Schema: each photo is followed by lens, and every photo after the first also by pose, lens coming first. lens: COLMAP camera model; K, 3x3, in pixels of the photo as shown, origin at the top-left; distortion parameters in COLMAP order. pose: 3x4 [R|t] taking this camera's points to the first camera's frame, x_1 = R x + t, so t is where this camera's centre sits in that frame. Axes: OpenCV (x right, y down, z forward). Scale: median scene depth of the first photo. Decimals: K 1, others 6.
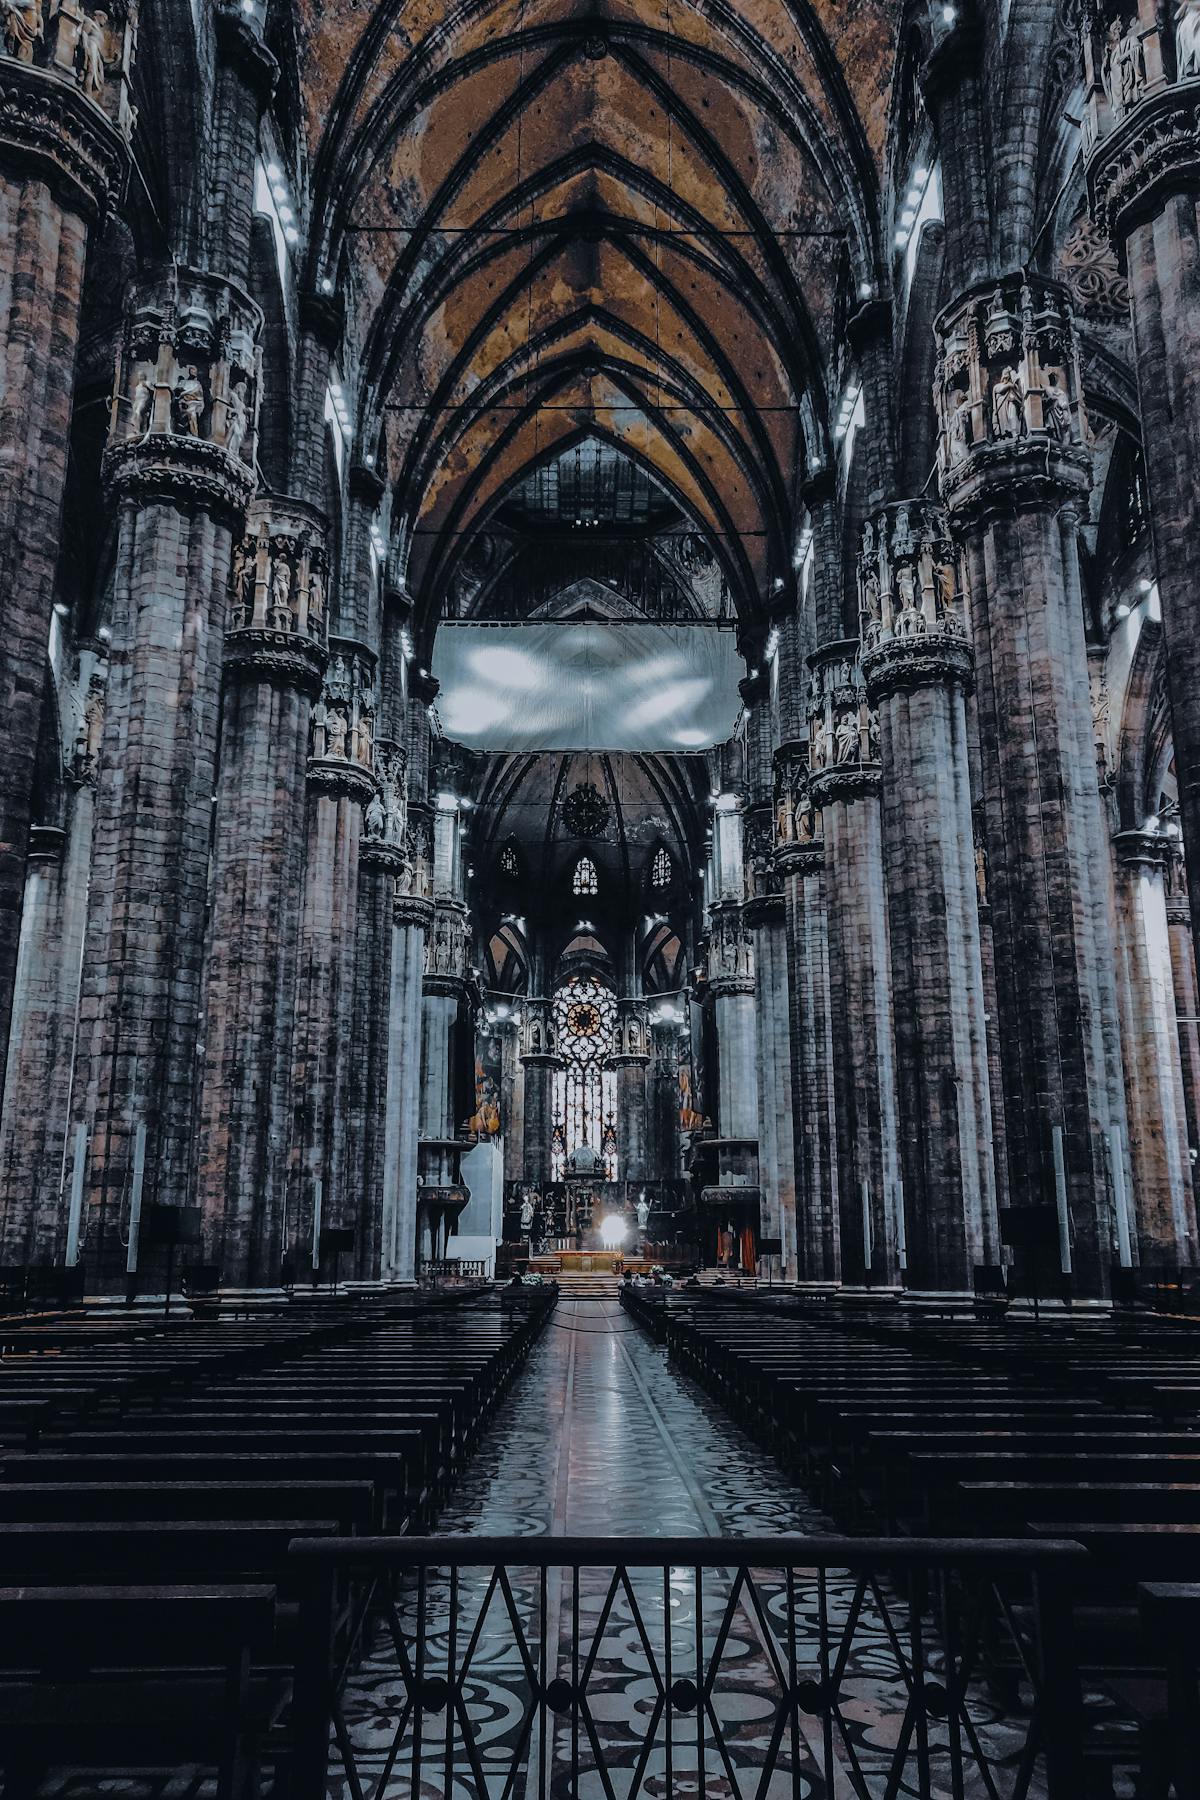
lens RADIAL K [[1383.0, 0, 602.2], [0, 1383.0, 906.5], [0, 0, 1]] dist [-0.013398, 0.001743]
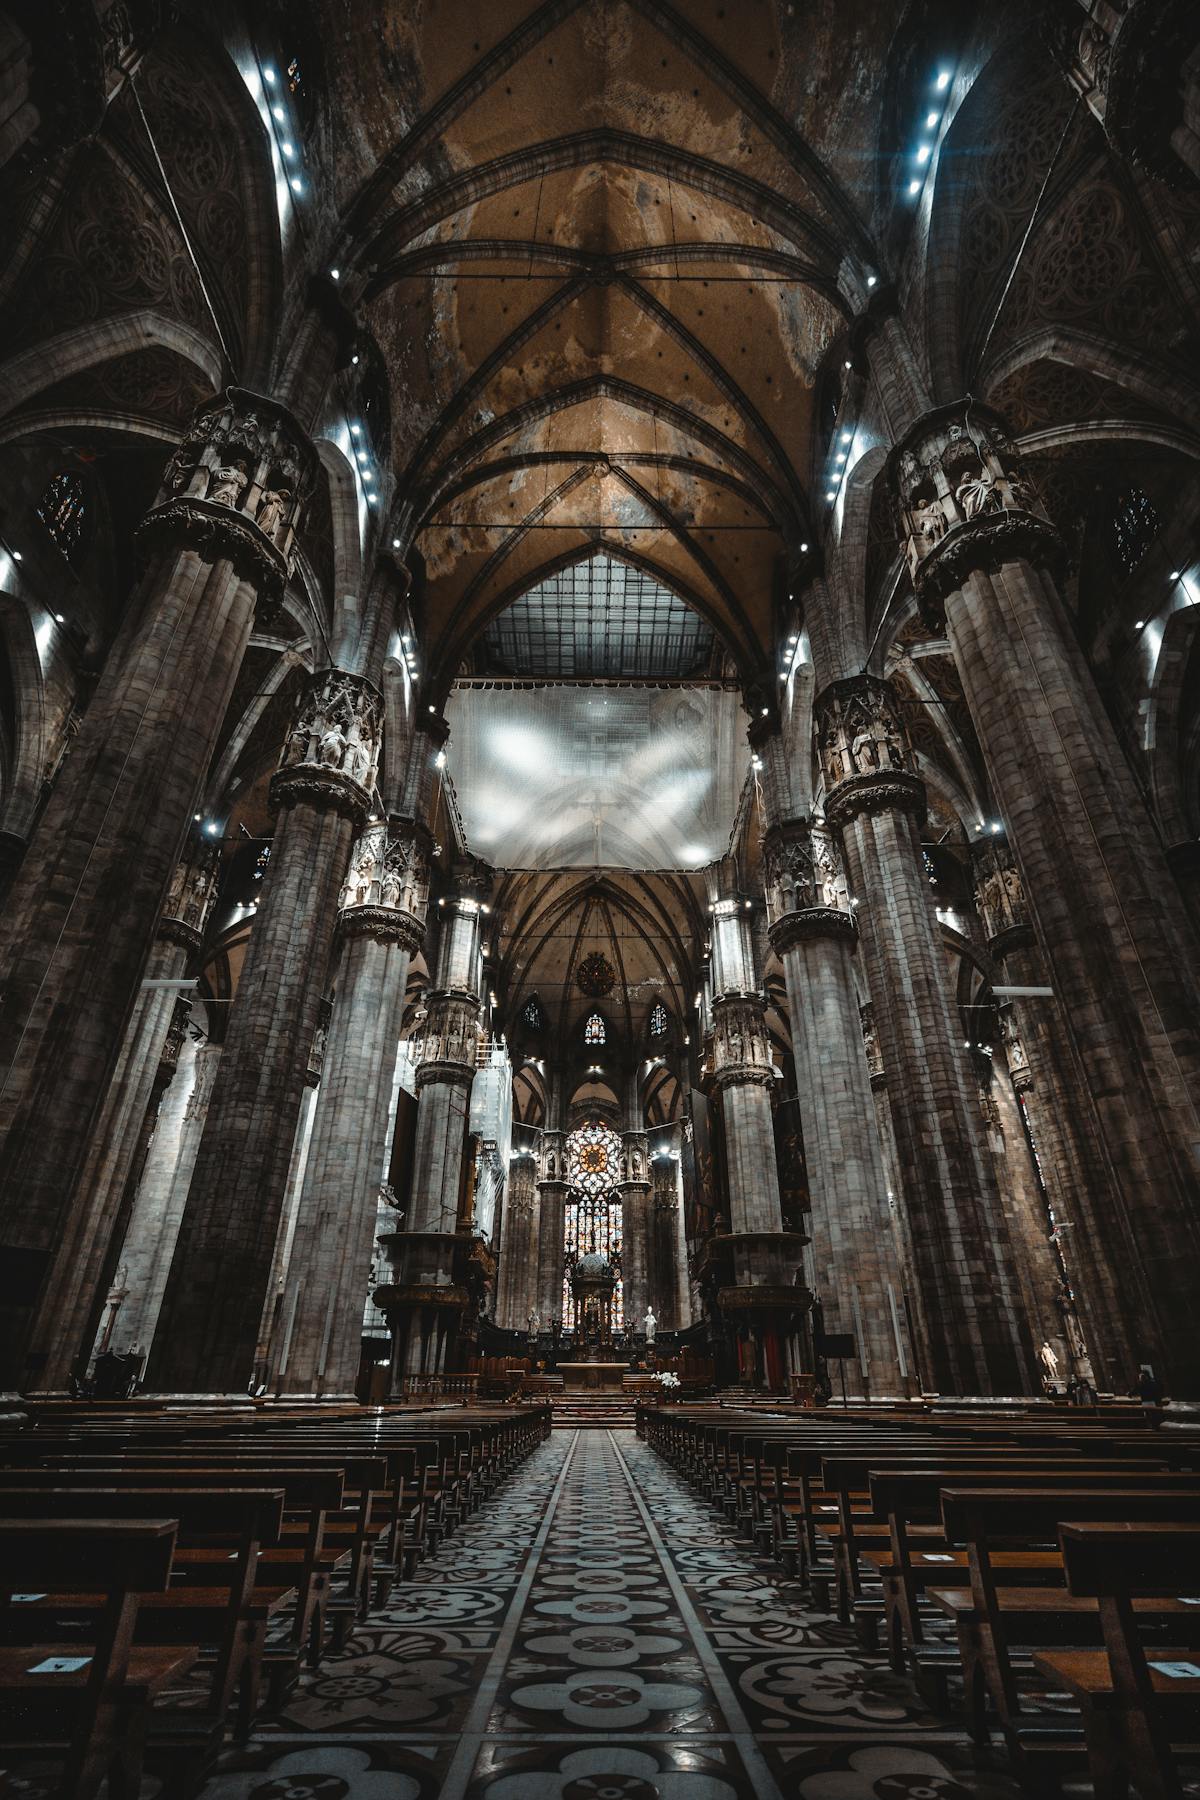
lens RADIAL K [[828.7, 0, 601.2], [0, 828.7, 895.7], [0, 0, 1]] dist [-0.034311, -0.000243]
pose [[0.999968, 0.001843, -0.007779, -0.001675], [-0.004012, 0.957330, -0.288970, 0.078158], [0.006915, 0.288992, 0.957307, 0.281353]]
